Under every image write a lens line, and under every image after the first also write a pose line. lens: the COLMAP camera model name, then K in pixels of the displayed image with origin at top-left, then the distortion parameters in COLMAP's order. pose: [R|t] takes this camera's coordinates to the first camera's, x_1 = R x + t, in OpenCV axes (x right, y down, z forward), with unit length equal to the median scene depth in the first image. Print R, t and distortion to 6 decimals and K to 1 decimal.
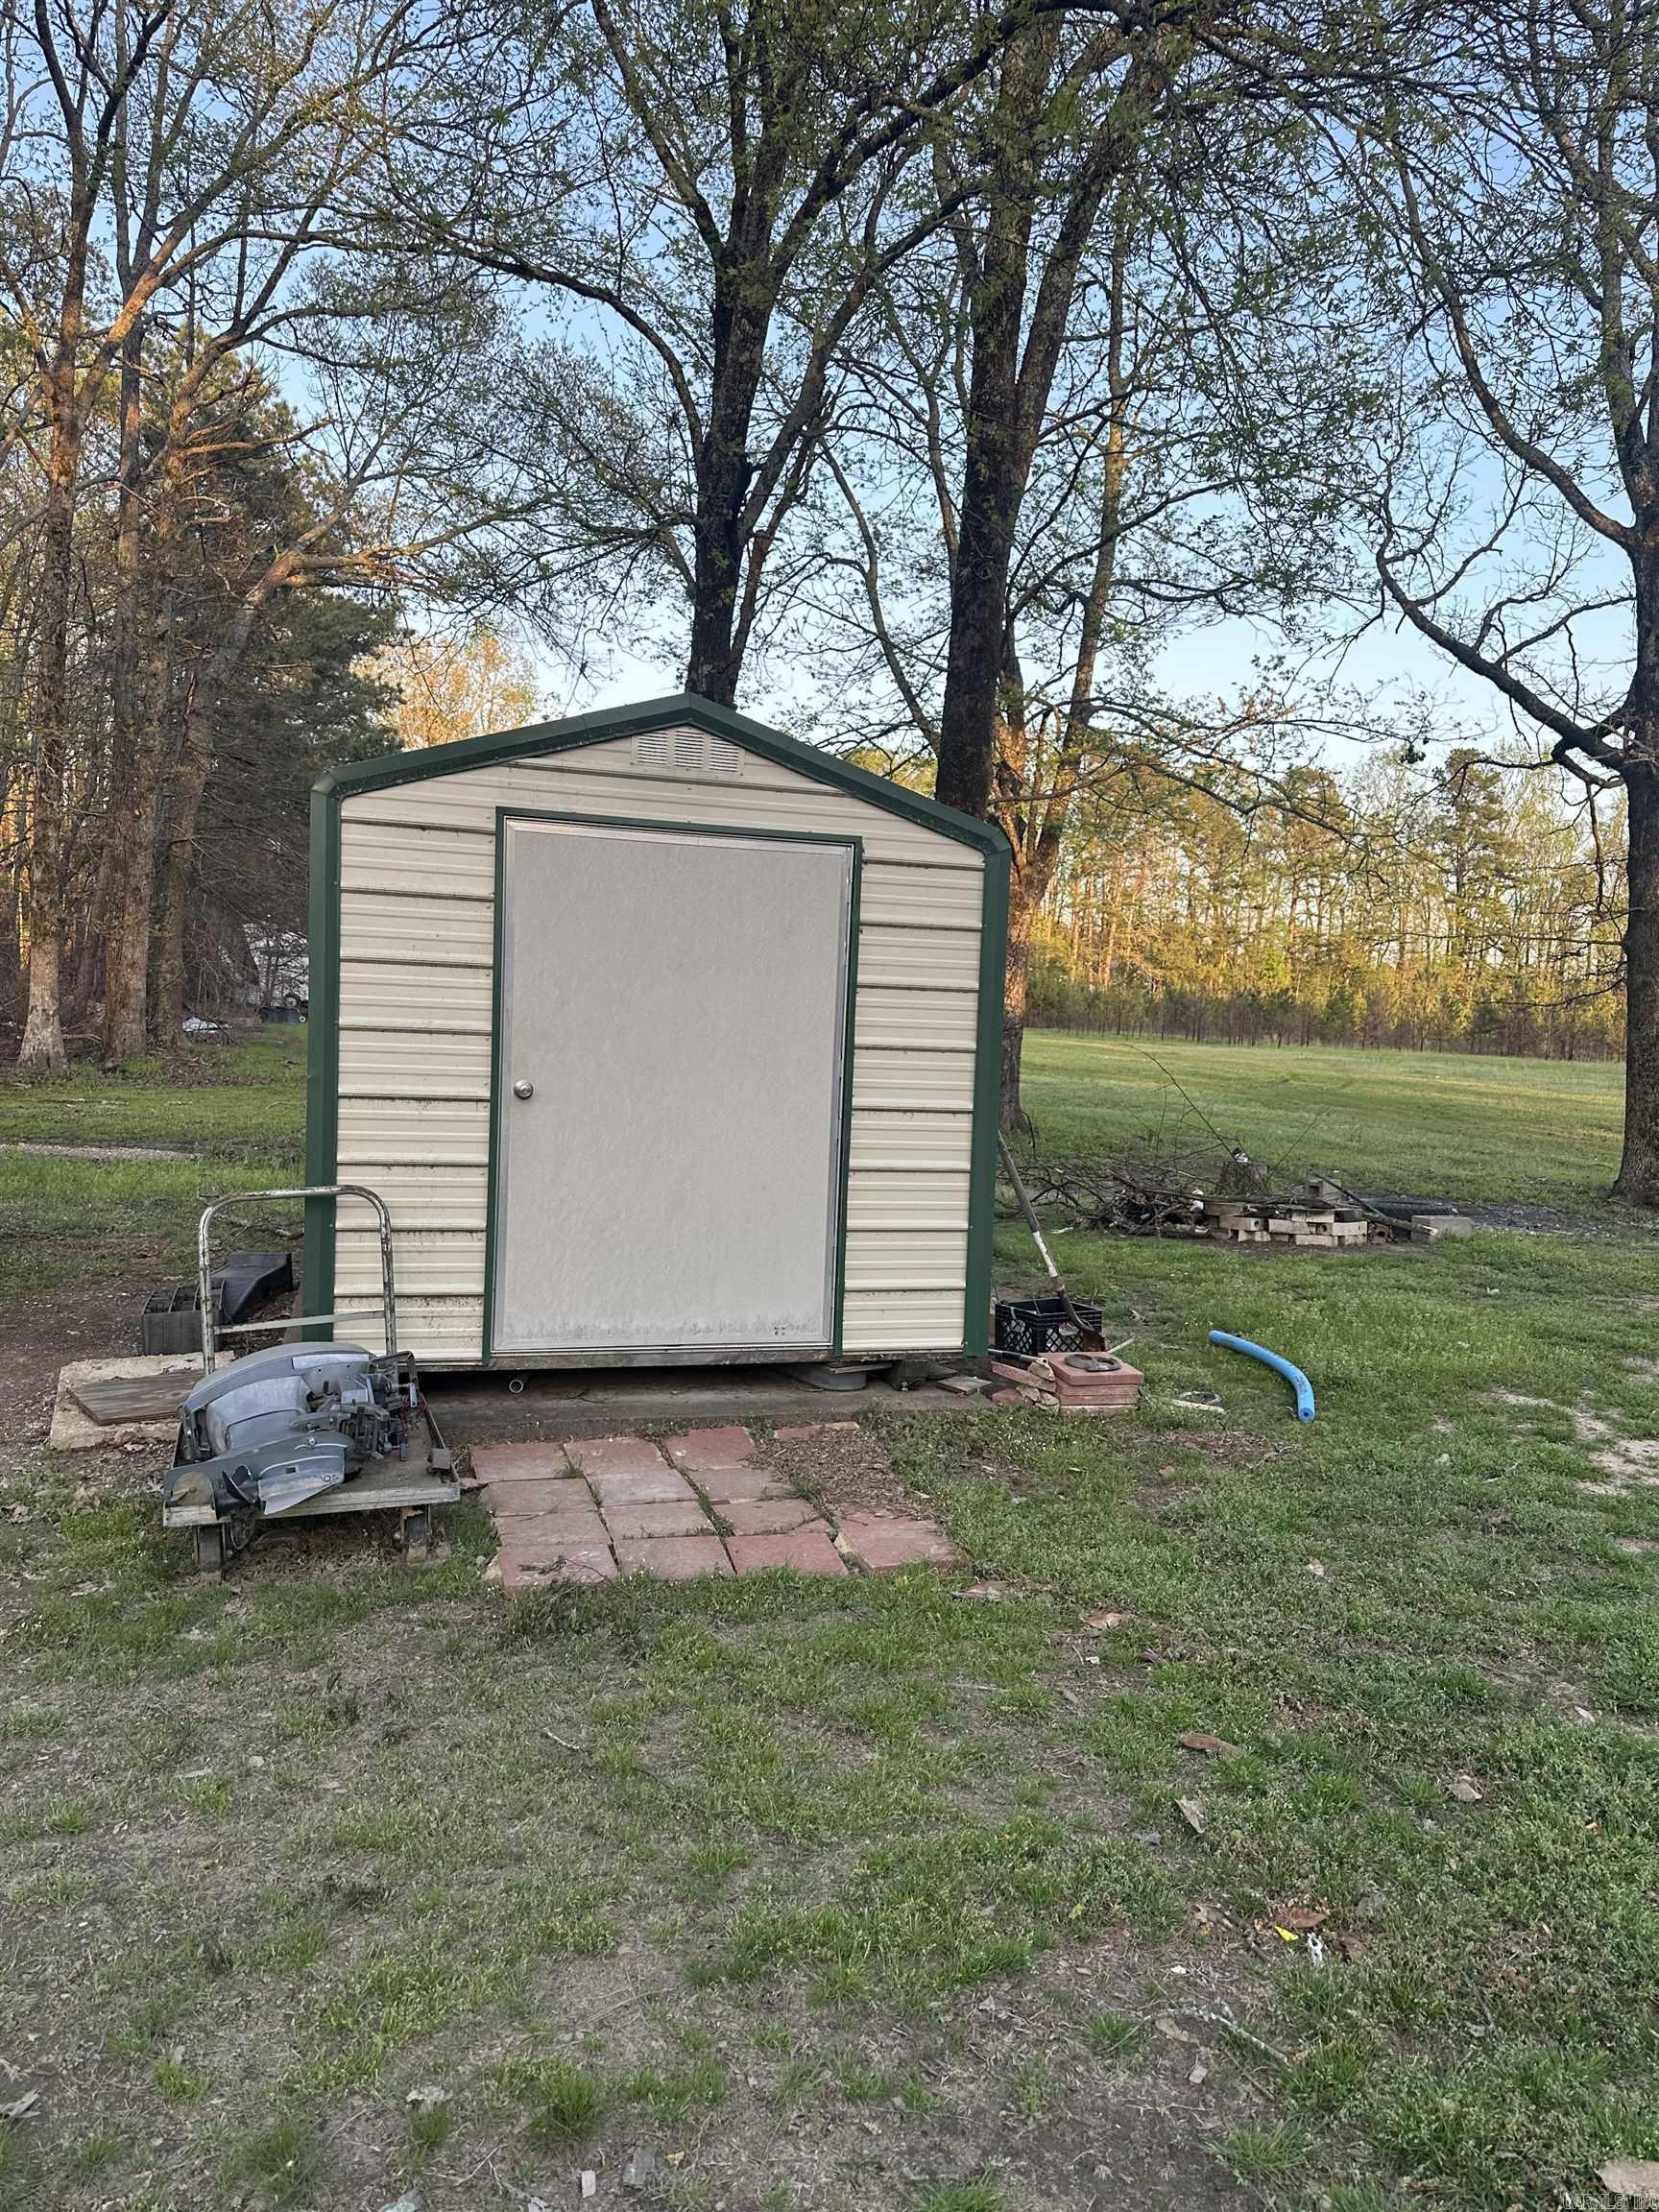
lens RADIAL K [[1557.0, 0, 828.8], [0, 1557.0, 1123.5], [0, 0, 1]] dist [0.051369, -0.002973]
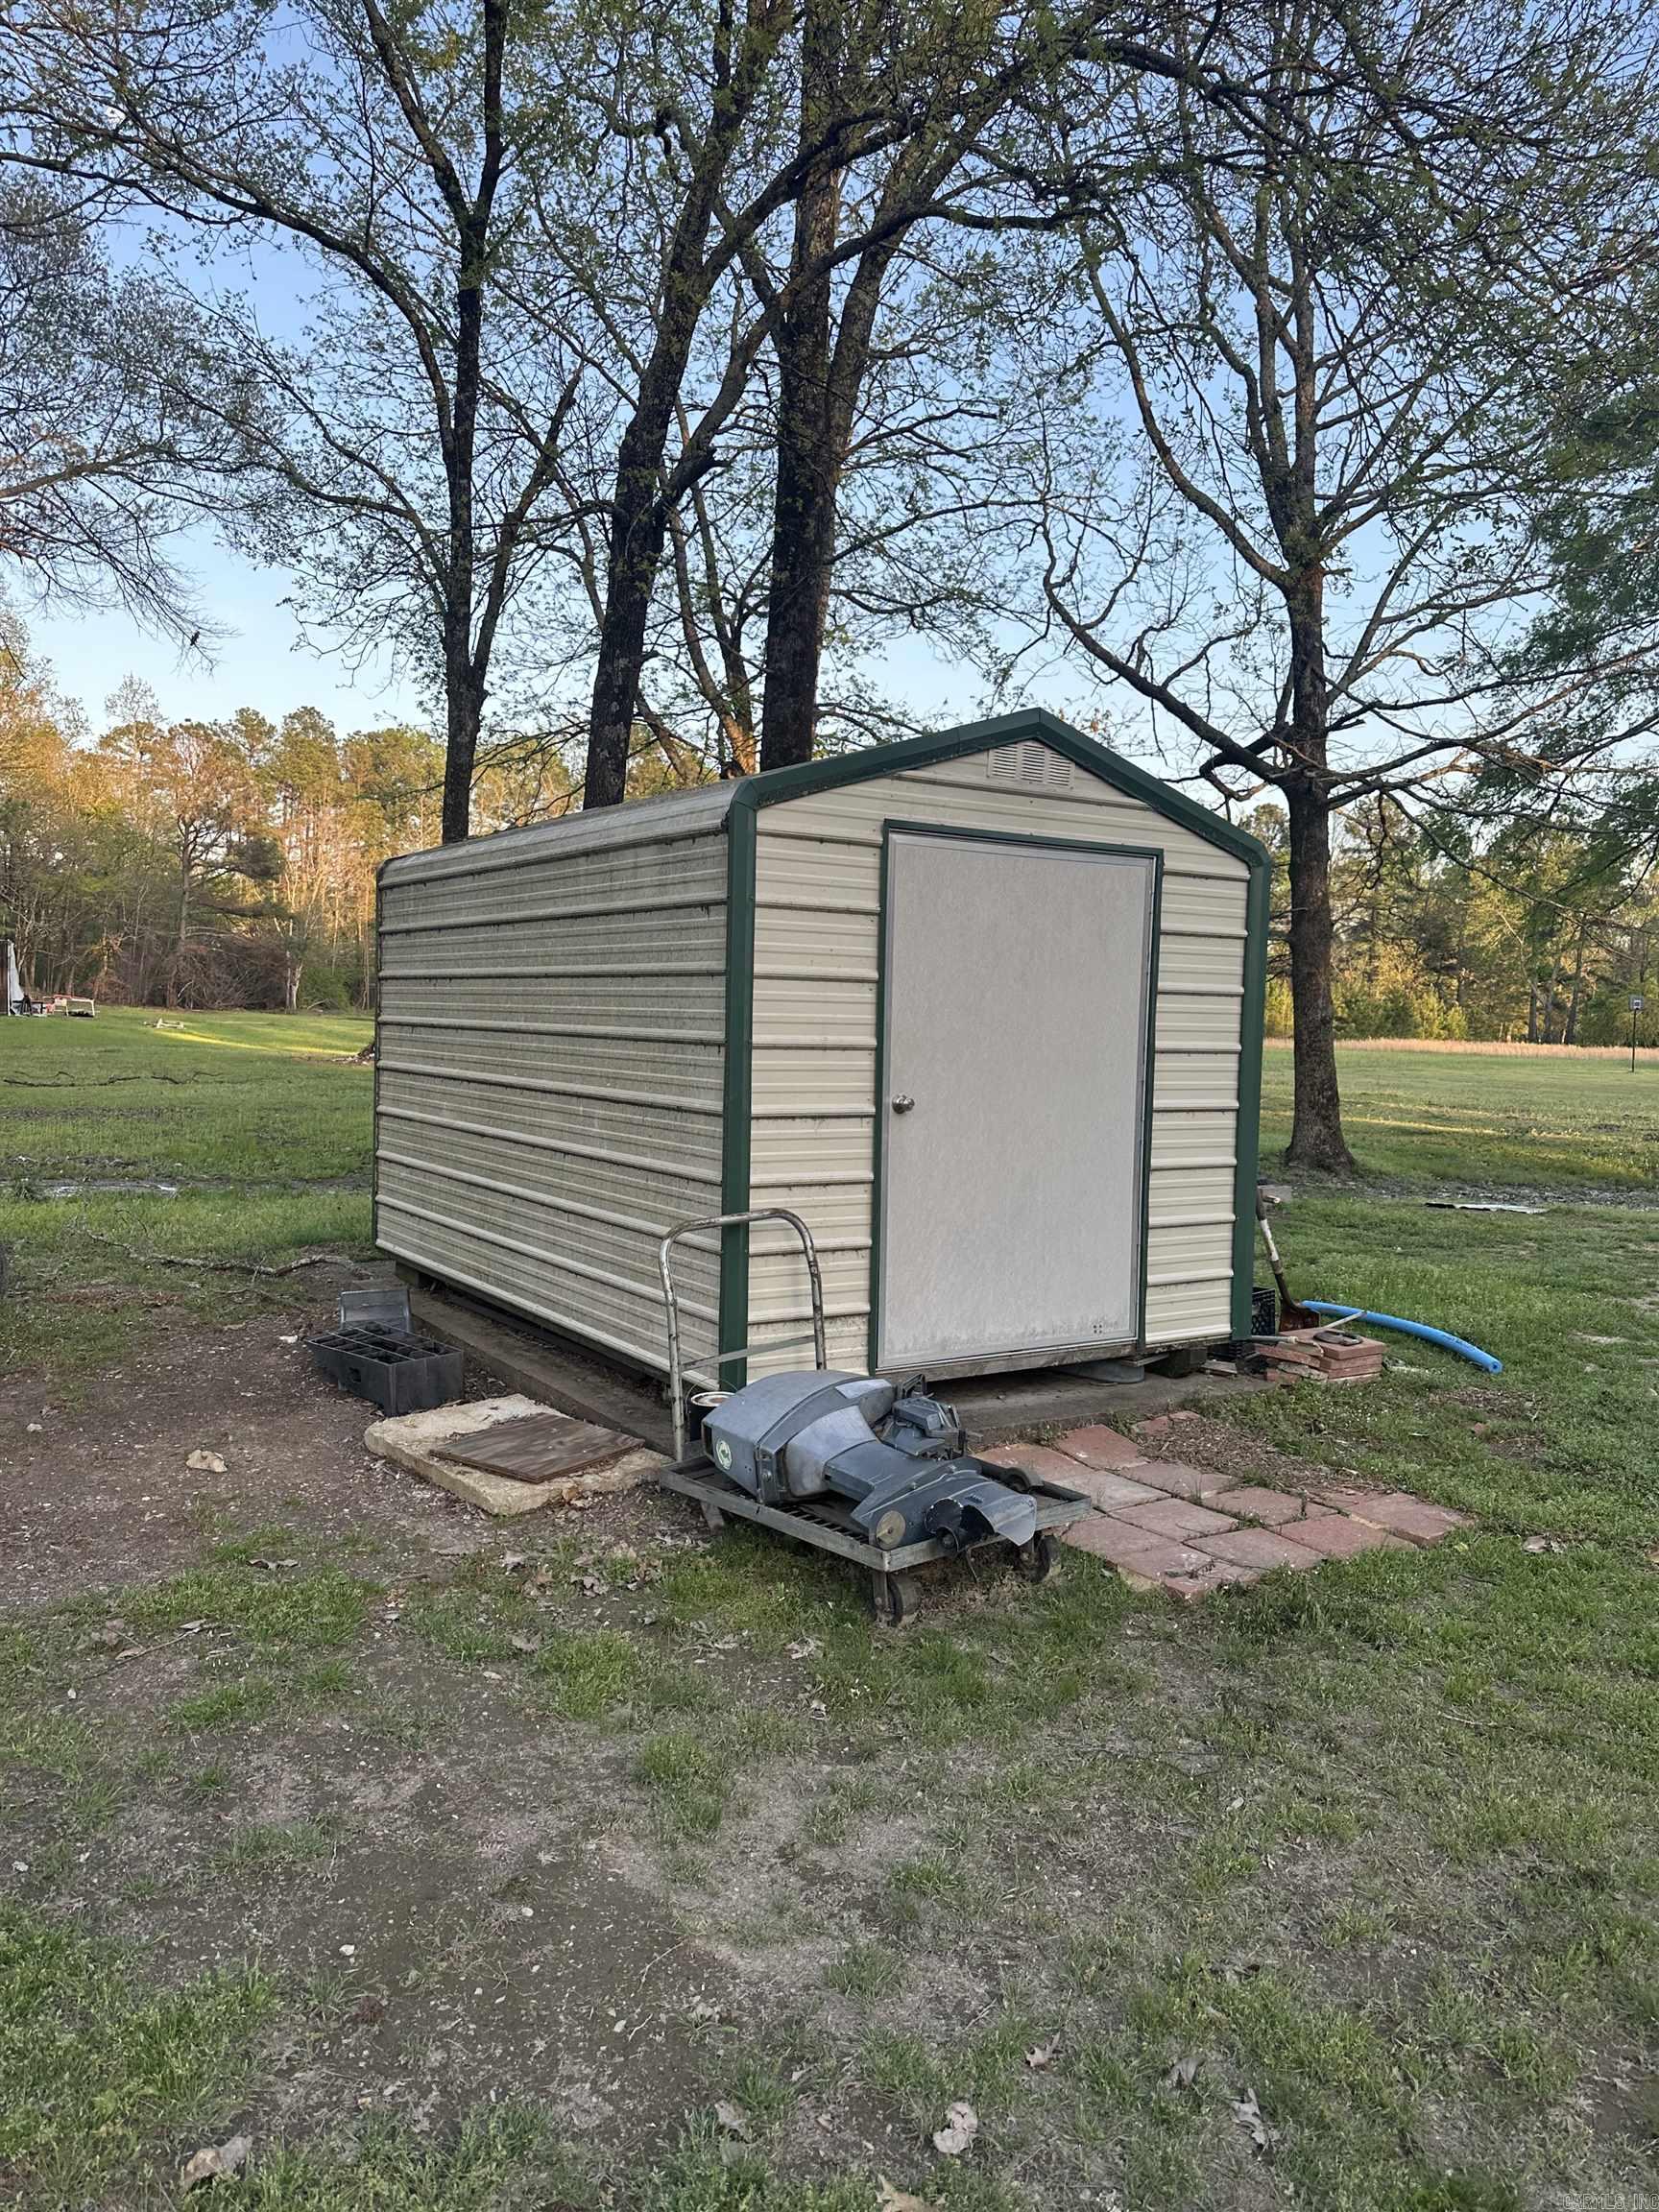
lens RADIAL K [[1561.3, 0, 829.5], [0, 1561.3, 1106.0], [0, 0, 1]] dist [0.072149, -0.002858]
pose [[0.959826, -0.037970, 0.278015, -0.517043], [0.040458, 0.999176, -0.003214, -0.019028], [-0.277664, 0.014333, 0.960571, 0.058827]]
